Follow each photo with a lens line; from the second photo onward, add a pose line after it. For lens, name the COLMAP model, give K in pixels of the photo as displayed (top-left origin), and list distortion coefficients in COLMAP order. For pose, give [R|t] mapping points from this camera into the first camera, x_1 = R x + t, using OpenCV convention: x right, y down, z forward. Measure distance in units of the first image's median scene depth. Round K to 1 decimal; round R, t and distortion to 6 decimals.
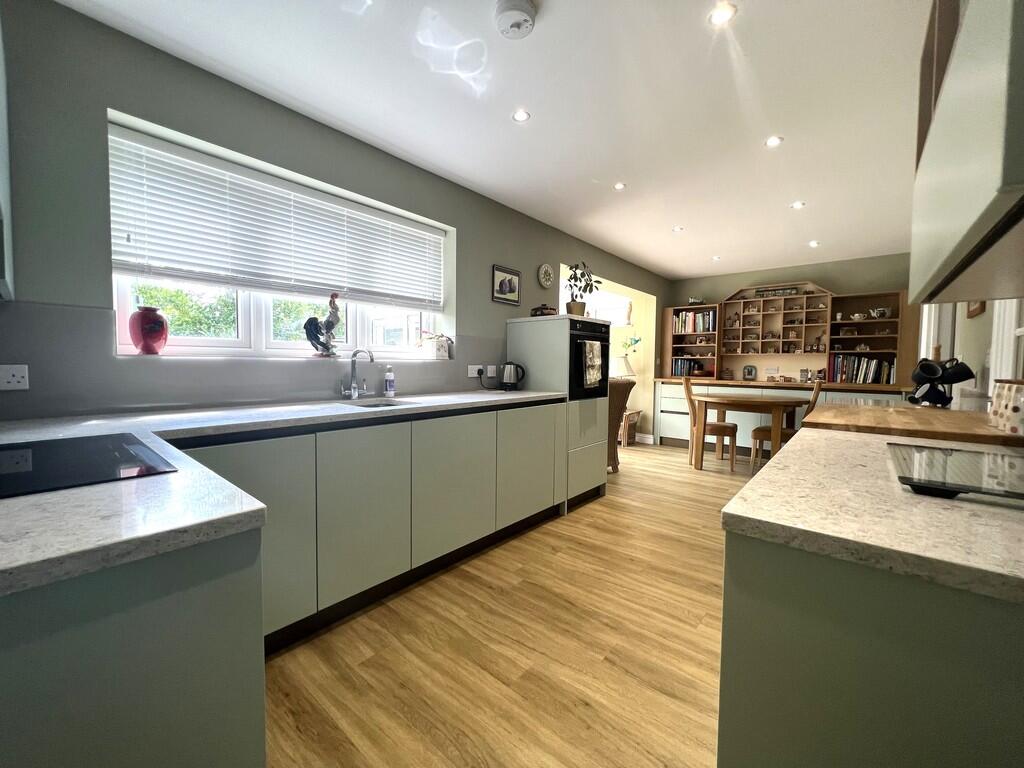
lens RADIAL K [[411.2, 0, 508.2], [0, 411.2, 380.9], [0, 0, 1]] dist [-0.001547, 0.000065]
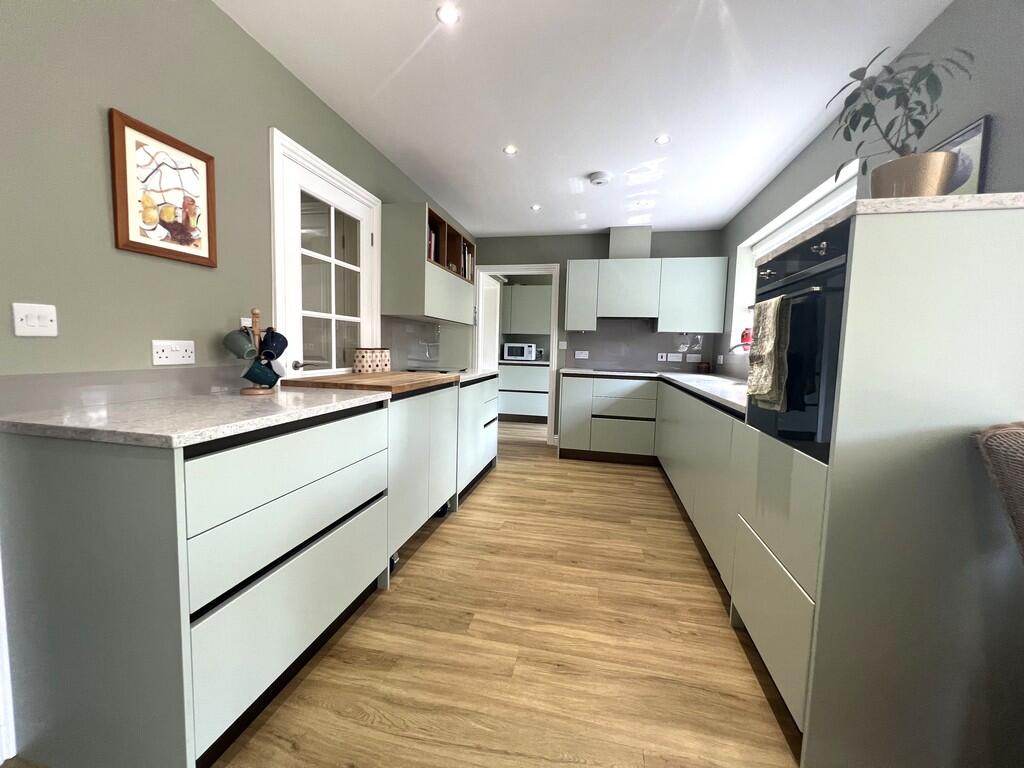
lens RADIAL K [[411.2, 0, 508.2], [0, 411.2, 380.9], [0, 0, 1]] dist [-0.001547, 0.000065]
pose [[-0.881323, 0.003242, -0.472504, 0.809053], [-0.057683, 0.991759, 0.114397, -0.057669], [0.468981, 0.128076, -0.873873, 1.577332]]
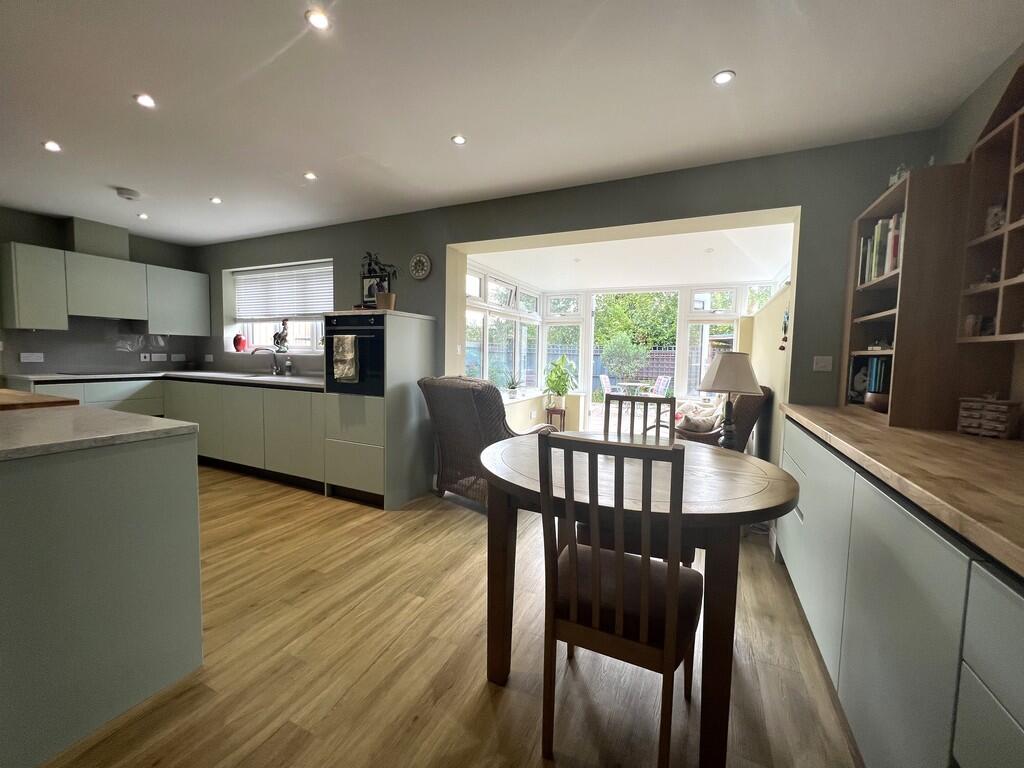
lens RADIAL K [[411.2, 0, 508.2], [0, 411.2, 380.9], [0, 0, 1]] dist [-0.001547, 0.000065]
pose [[0.259954, 0.057978, -0.963879, 1.575512], [-0.060014, 0.997236, 0.043798, -0.068288], [0.963754, 0.046461, 0.262715, 1.410578]]
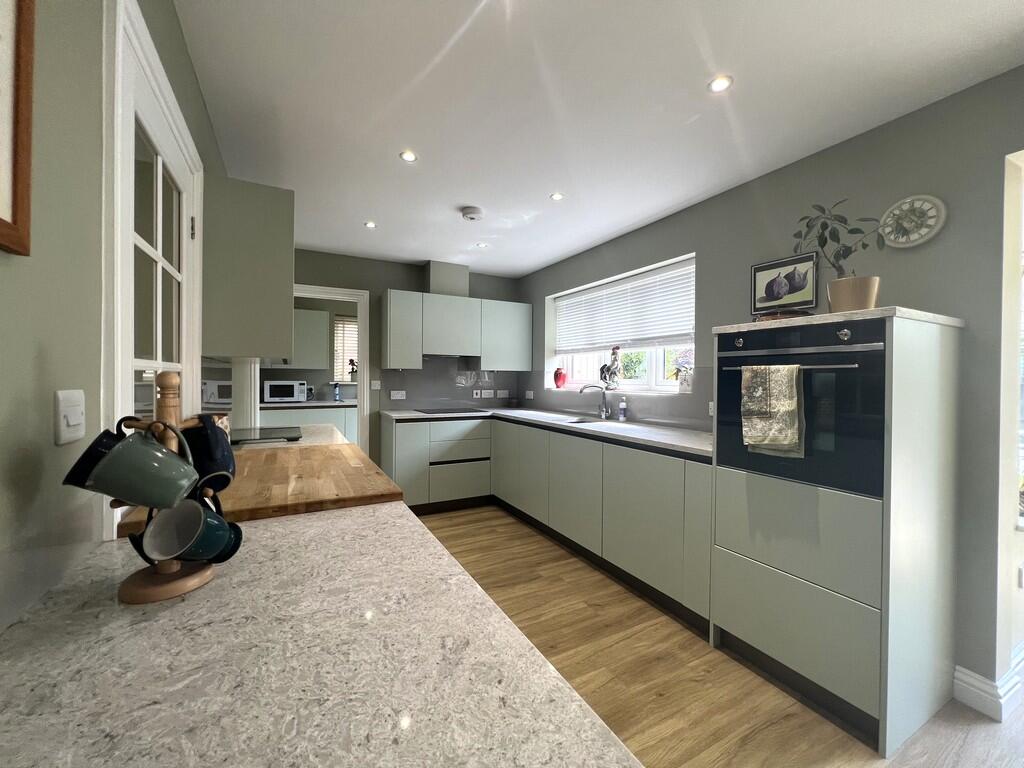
lens RADIAL K [[411.2, 0, 508.2], [0, 411.2, 380.9], [0, 0, 1]] dist [-0.001547, 0.000065]
pose [[-0.364530, -0.007746, -0.931160, 1.015966], [-0.053730, 0.998474, 0.012729, -0.083130], [0.929640, 0.054671, -0.364390, 1.110095]]
